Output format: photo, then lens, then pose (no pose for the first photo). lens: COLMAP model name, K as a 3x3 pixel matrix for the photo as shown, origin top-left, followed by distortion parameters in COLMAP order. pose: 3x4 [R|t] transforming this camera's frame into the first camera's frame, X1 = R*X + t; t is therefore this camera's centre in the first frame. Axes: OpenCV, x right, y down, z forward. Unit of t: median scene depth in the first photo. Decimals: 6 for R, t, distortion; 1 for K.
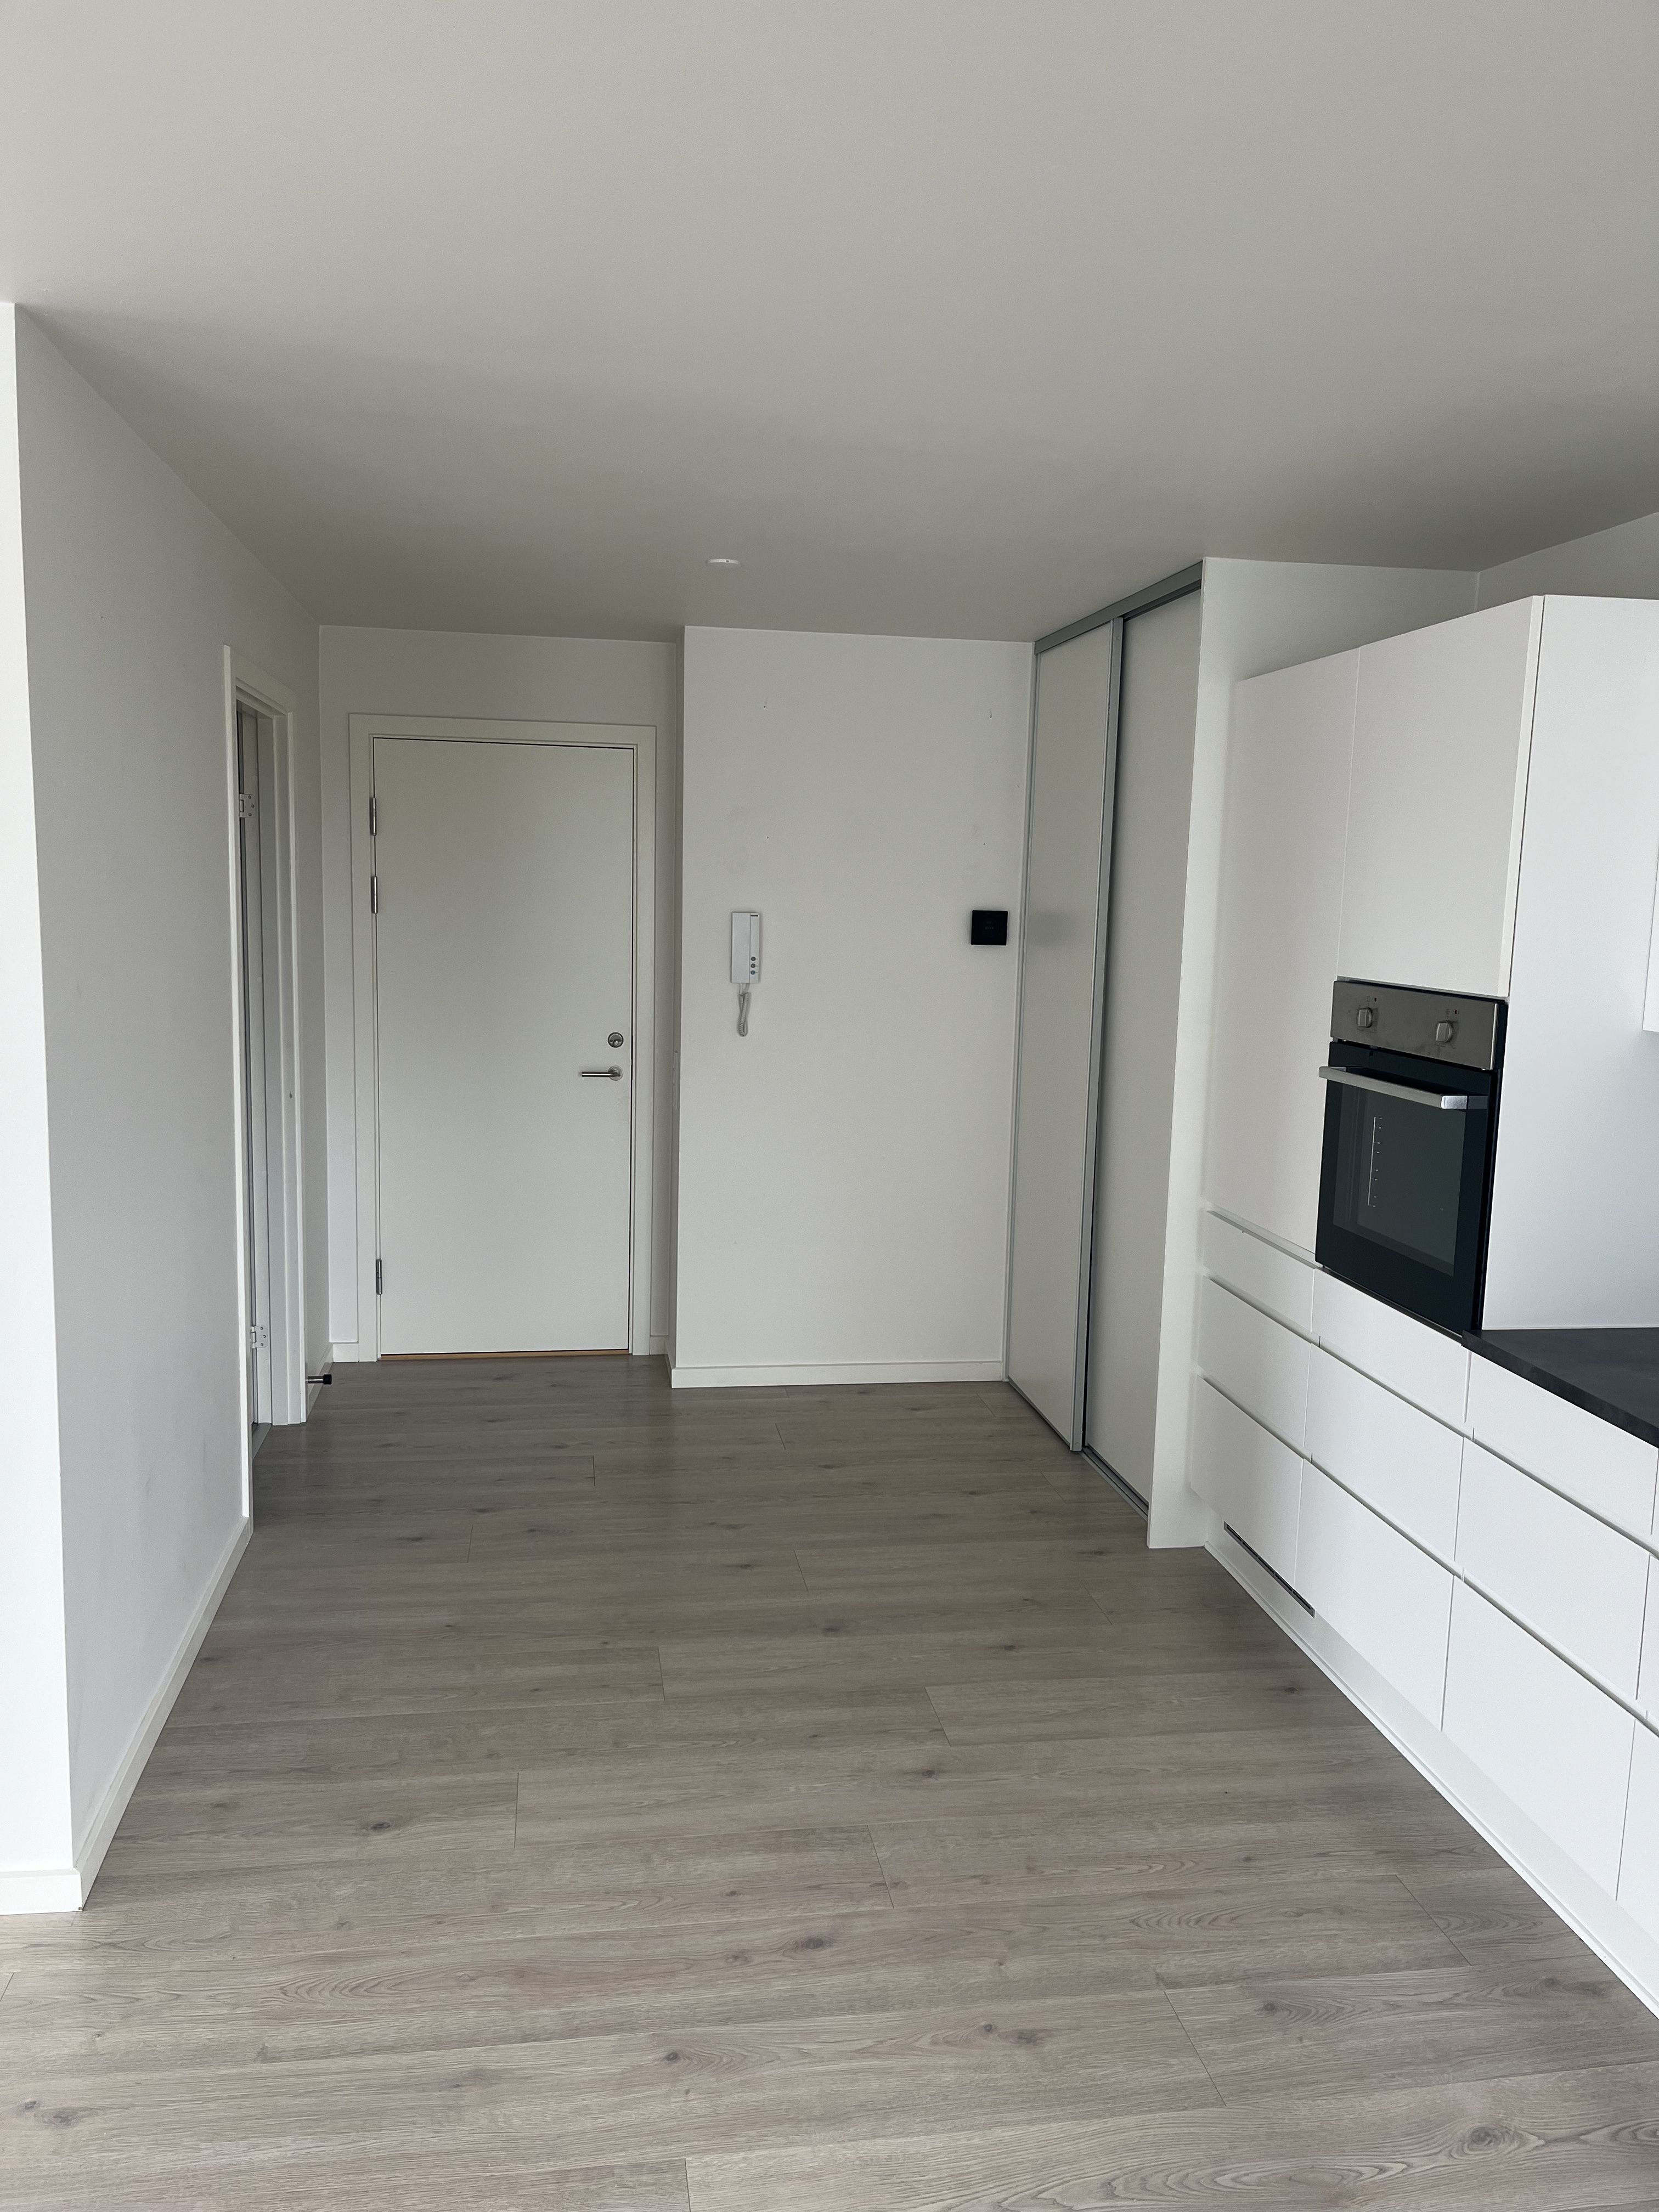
lens RADIAL K [[1653.9, 0, 829.7], [0, 1653.9, 1144.3], [0, 0, 1]] dist [0.091026, -0.127210]
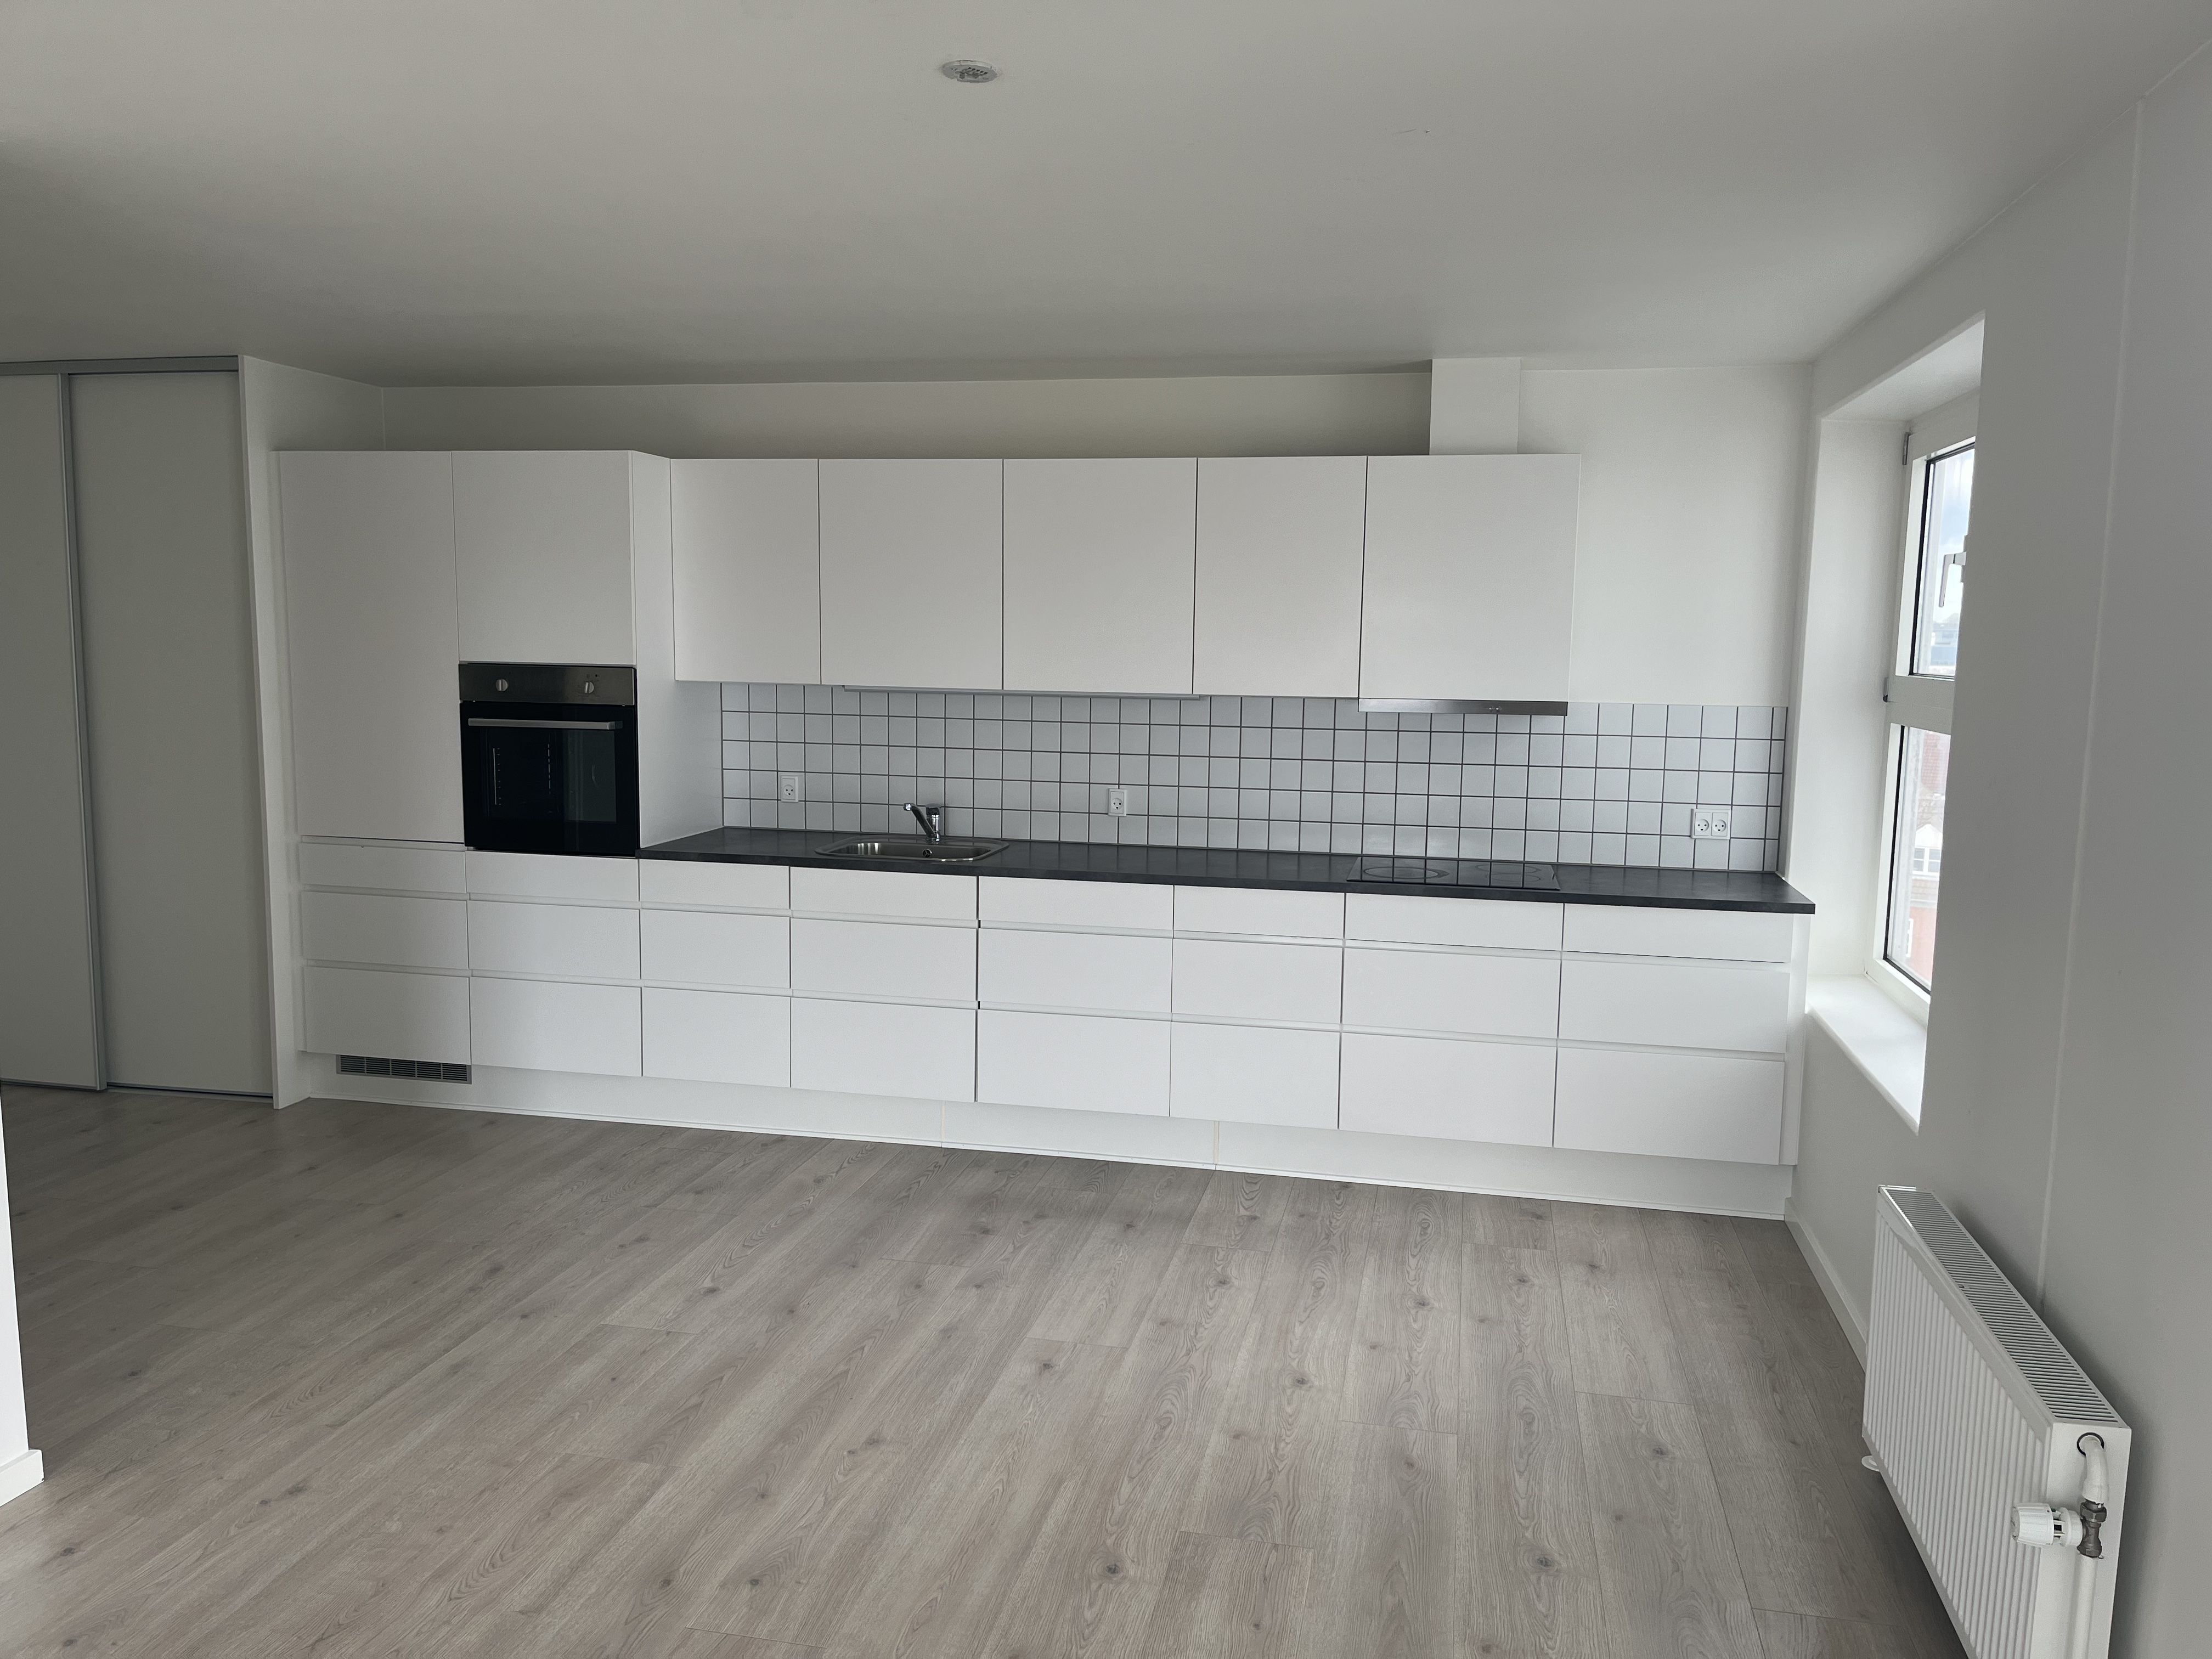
lens RADIAL K [[1653.9, 0, 1106.0], [0, 1653.9, 829.5], [0, 0, 1]] dist [0.091026, -0.127210]
pose [[0.372930, -0.135502, 0.917912, -1.121415], [0.138478, 0.986328, 0.089341, -0.000457], [-0.917468, 0.093793, 0.386595, -0.179754]]
